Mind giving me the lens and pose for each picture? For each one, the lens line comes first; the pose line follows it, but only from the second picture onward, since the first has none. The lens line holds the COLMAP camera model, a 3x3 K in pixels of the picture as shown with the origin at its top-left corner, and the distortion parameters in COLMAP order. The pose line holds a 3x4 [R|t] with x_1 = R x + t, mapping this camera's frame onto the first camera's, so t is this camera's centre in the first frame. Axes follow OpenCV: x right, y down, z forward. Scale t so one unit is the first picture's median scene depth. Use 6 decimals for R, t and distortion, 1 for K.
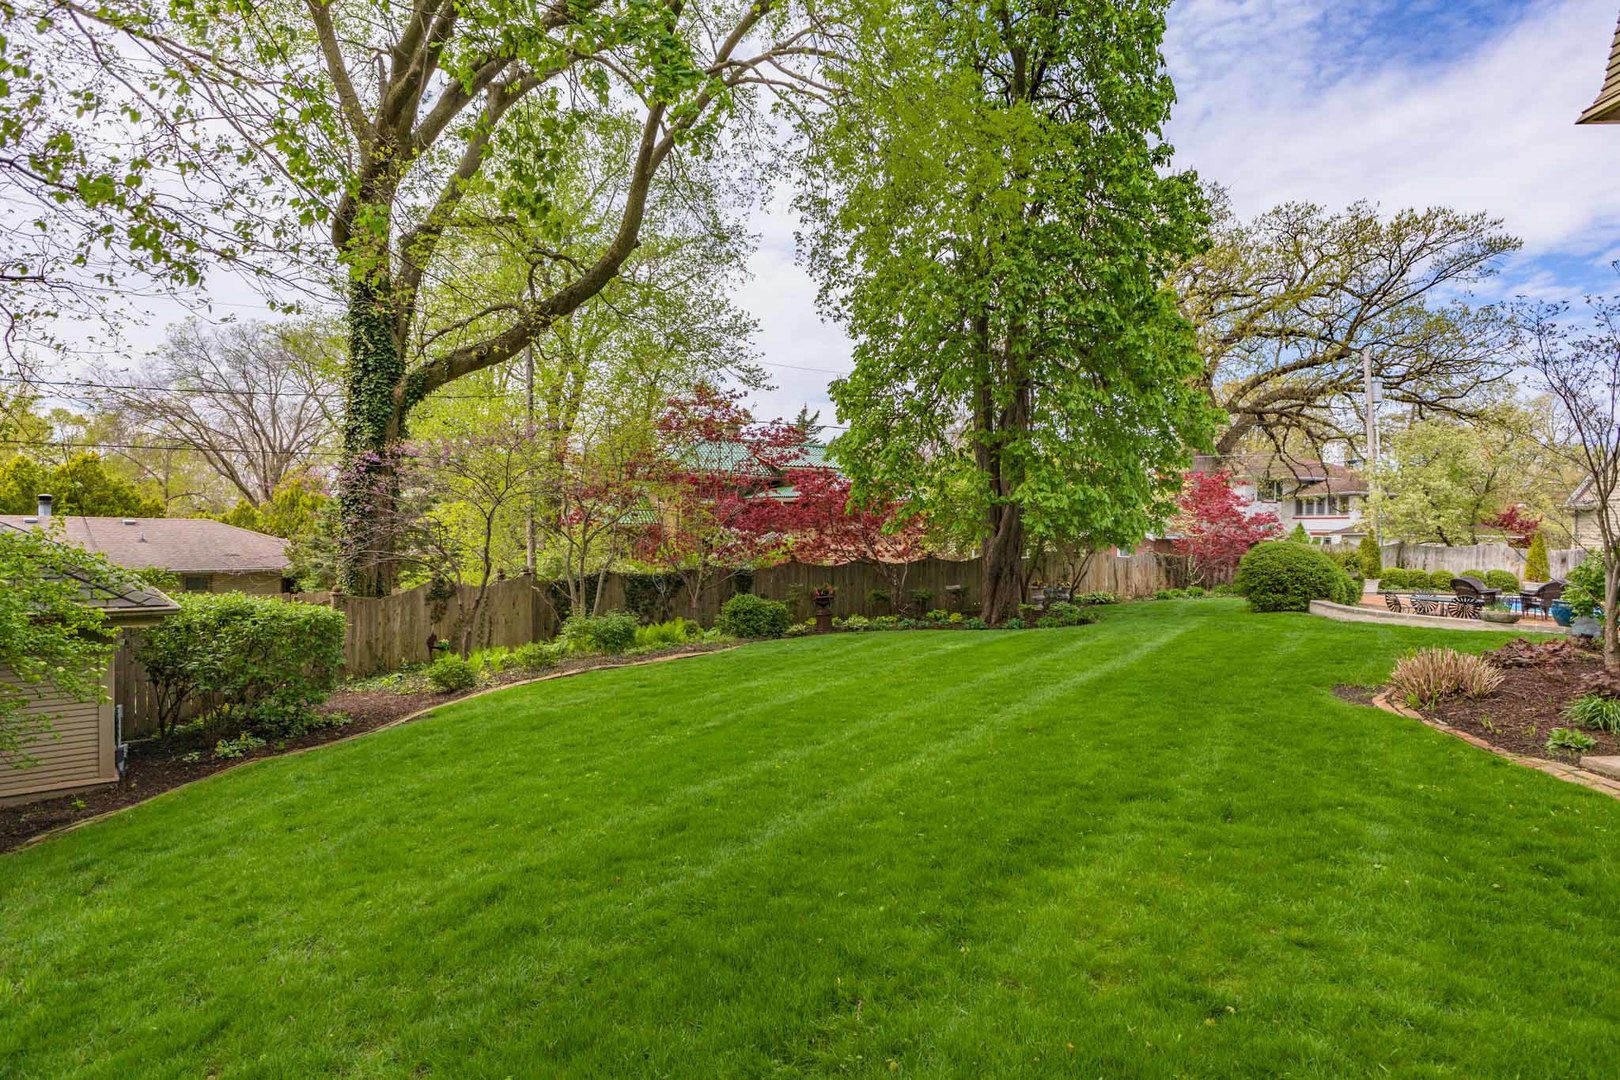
lens RADIAL K [[865.2, 0, 810.0], [0, 865.2, 540.0], [0, 0, 1]] dist [-0.013780, 0.000149]
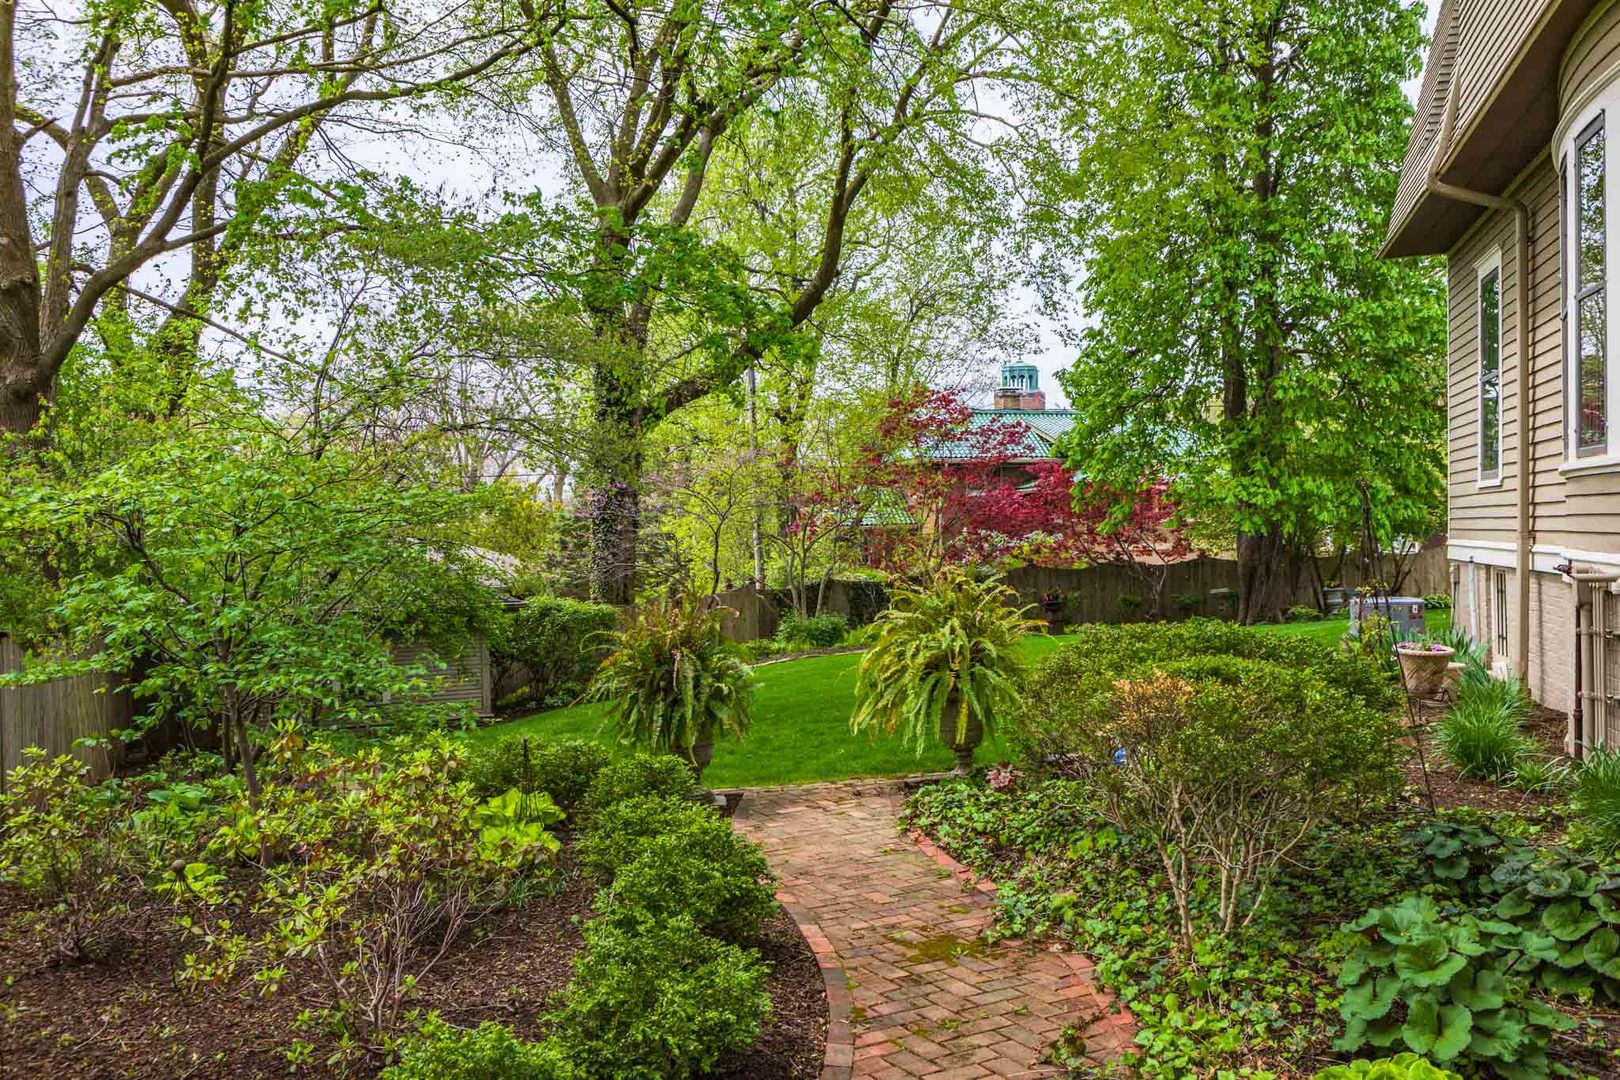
lens RADIAL K [[1402.7, 0, 810.0], [0, 1402.7, 540.0], [0, 0, 1]] dist [0.001133, -0.000060]
pose [[0.957713, -0.028789, -0.286282, 0.216602], [0.029319, 0.999567, -0.002433, -0.005949], [0.286228, -0.006063, 0.958142, -0.578144]]
